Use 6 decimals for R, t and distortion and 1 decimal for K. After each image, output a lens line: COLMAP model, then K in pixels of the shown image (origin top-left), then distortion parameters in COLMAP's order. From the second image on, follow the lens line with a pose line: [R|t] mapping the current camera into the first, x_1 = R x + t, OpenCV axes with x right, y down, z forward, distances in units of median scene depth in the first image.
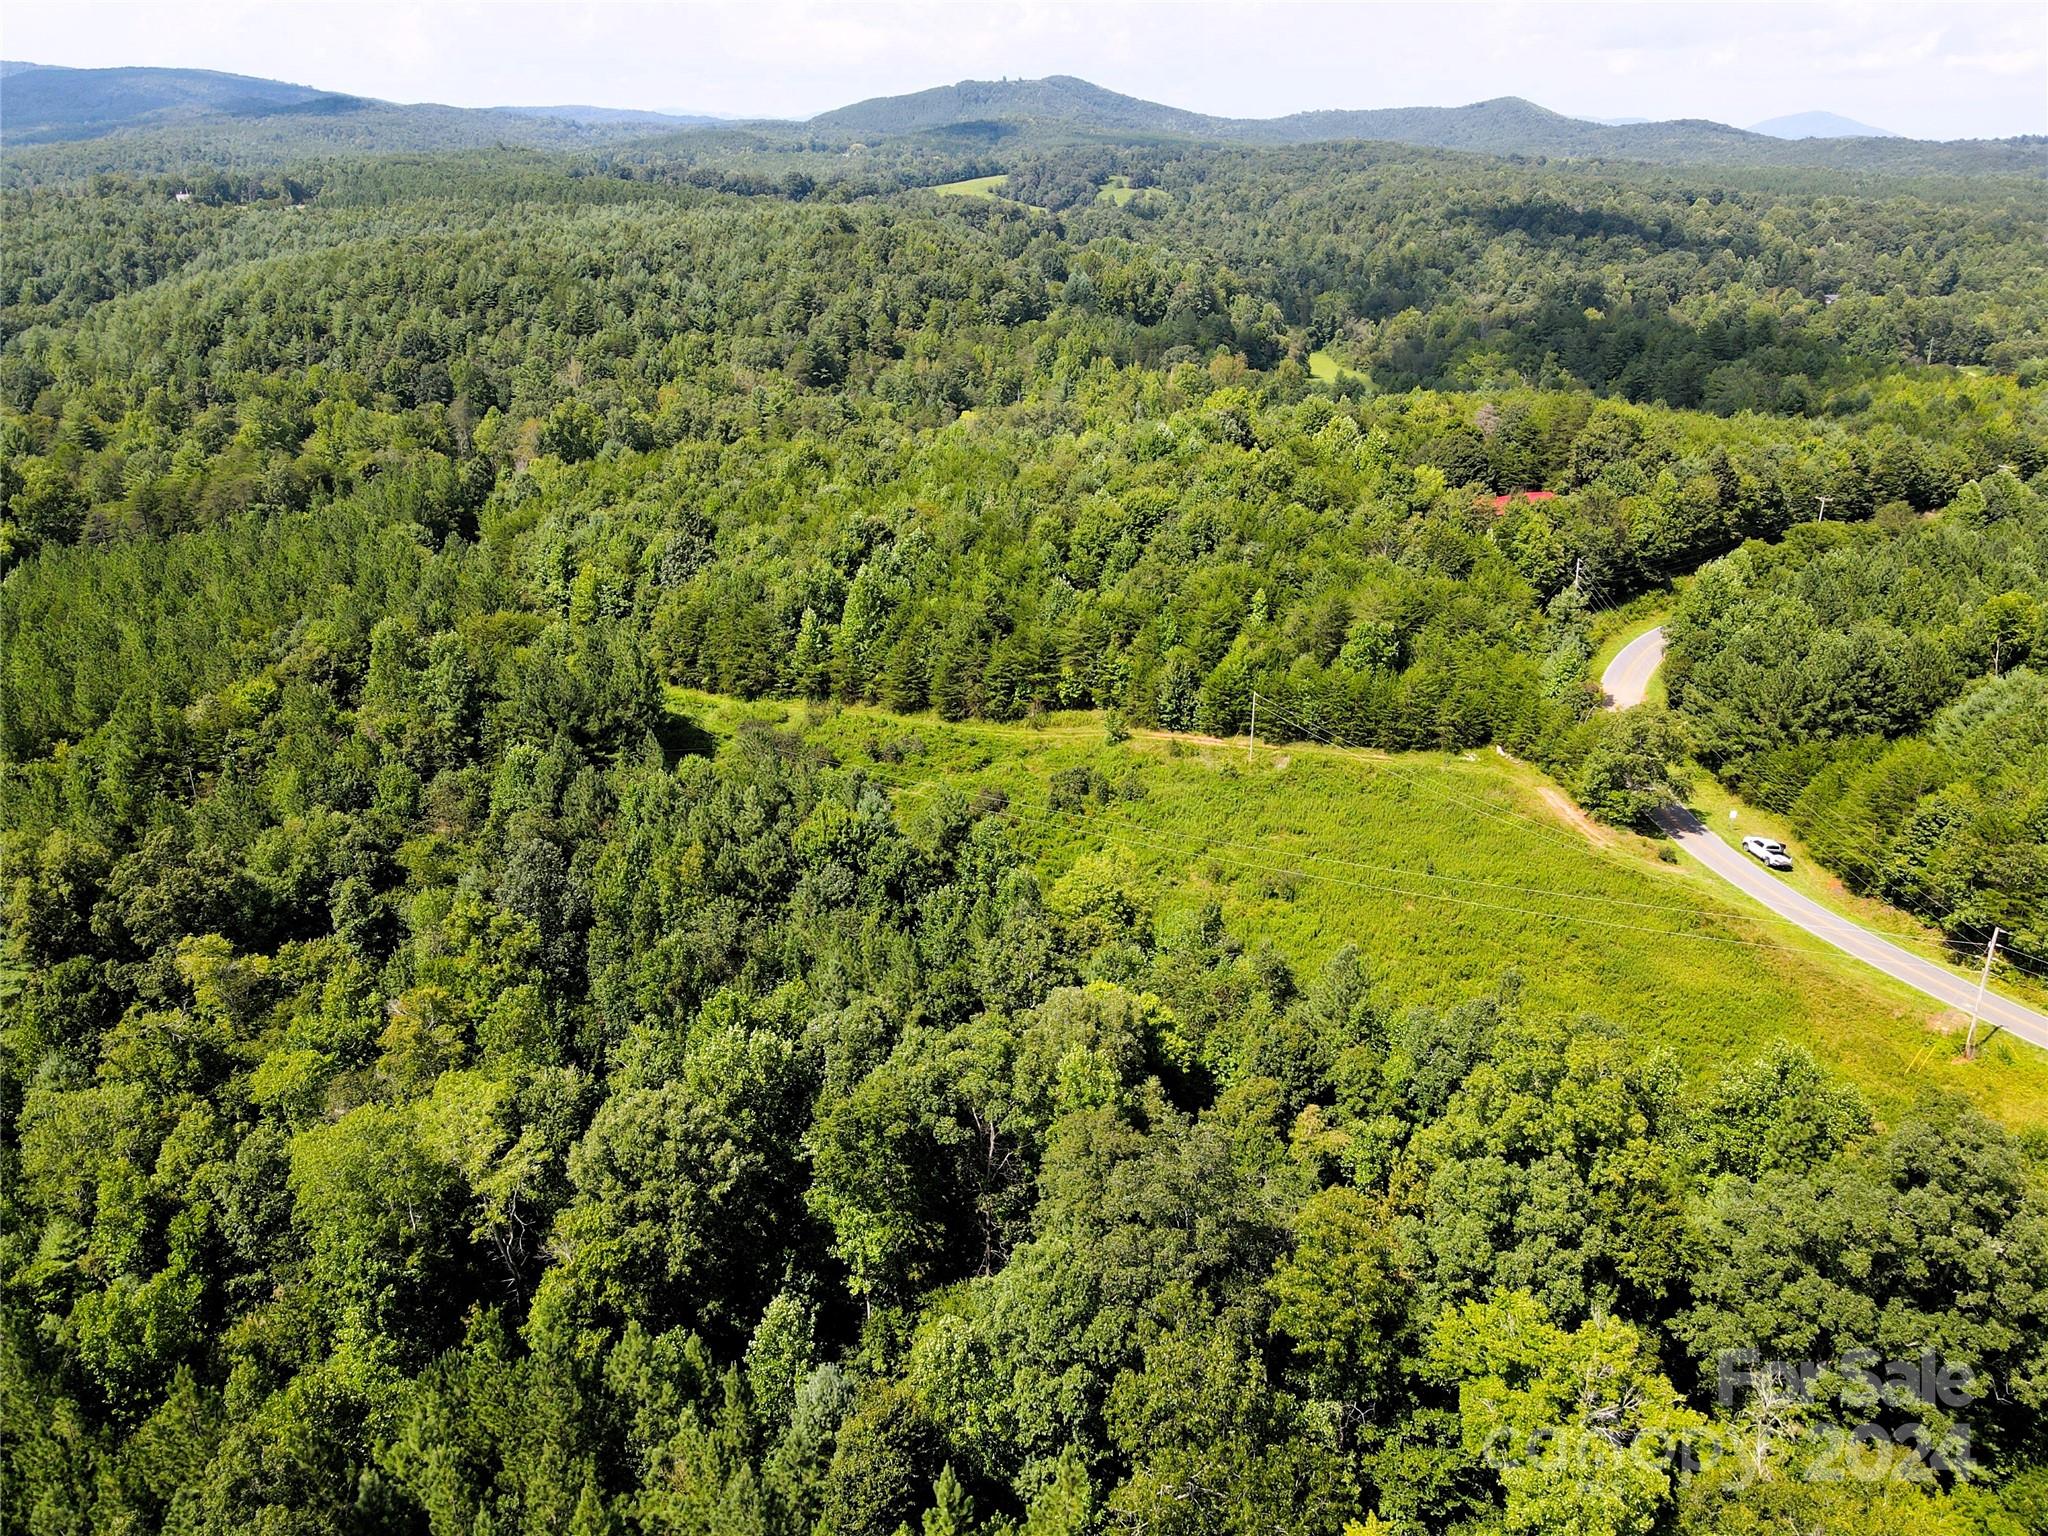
lens RADIAL K [[1505.4, 0, 1031.9], [0, 1505.4, 766.8], [0, 0, 1]] dist [-0.012649, 0.045669]
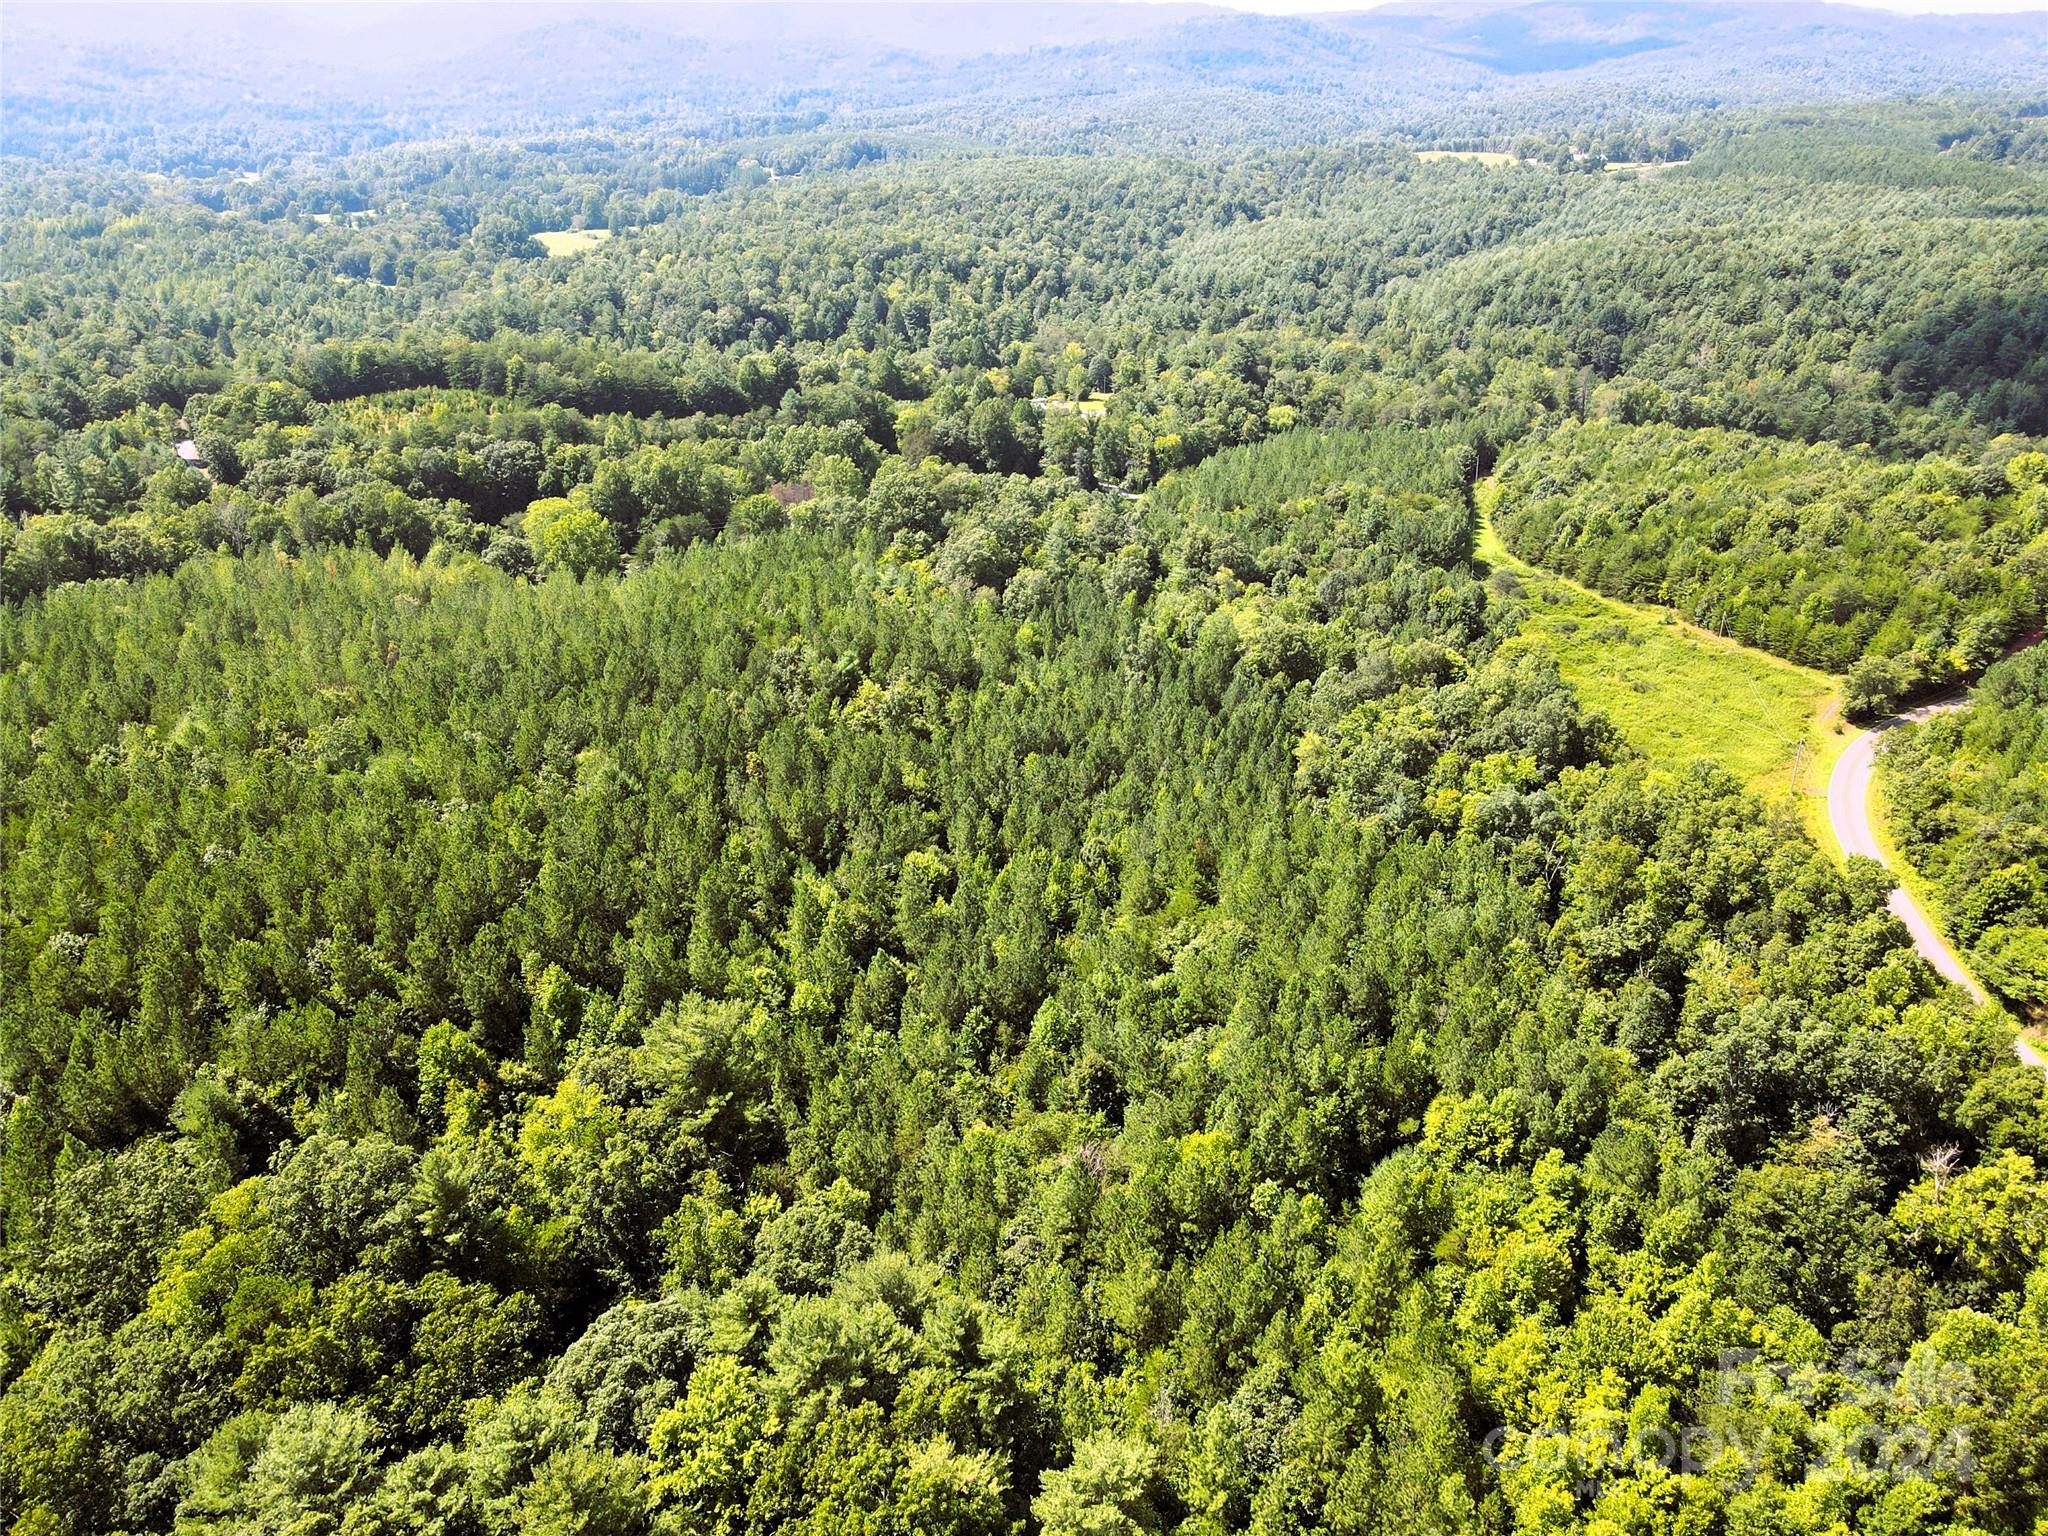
lens RADIAL K [[1505.4, 0, 1031.9], [0, 1505.4, 766.8], [0, 0, 1]] dist [-0.012649, 0.045669]
pose [[0.652492, 0.320399, -0.686730, 0.328643], [-0.280634, 0.943955, 0.173766, 0.017516], [0.703917, 0.079338, 0.705838, -0.322586]]
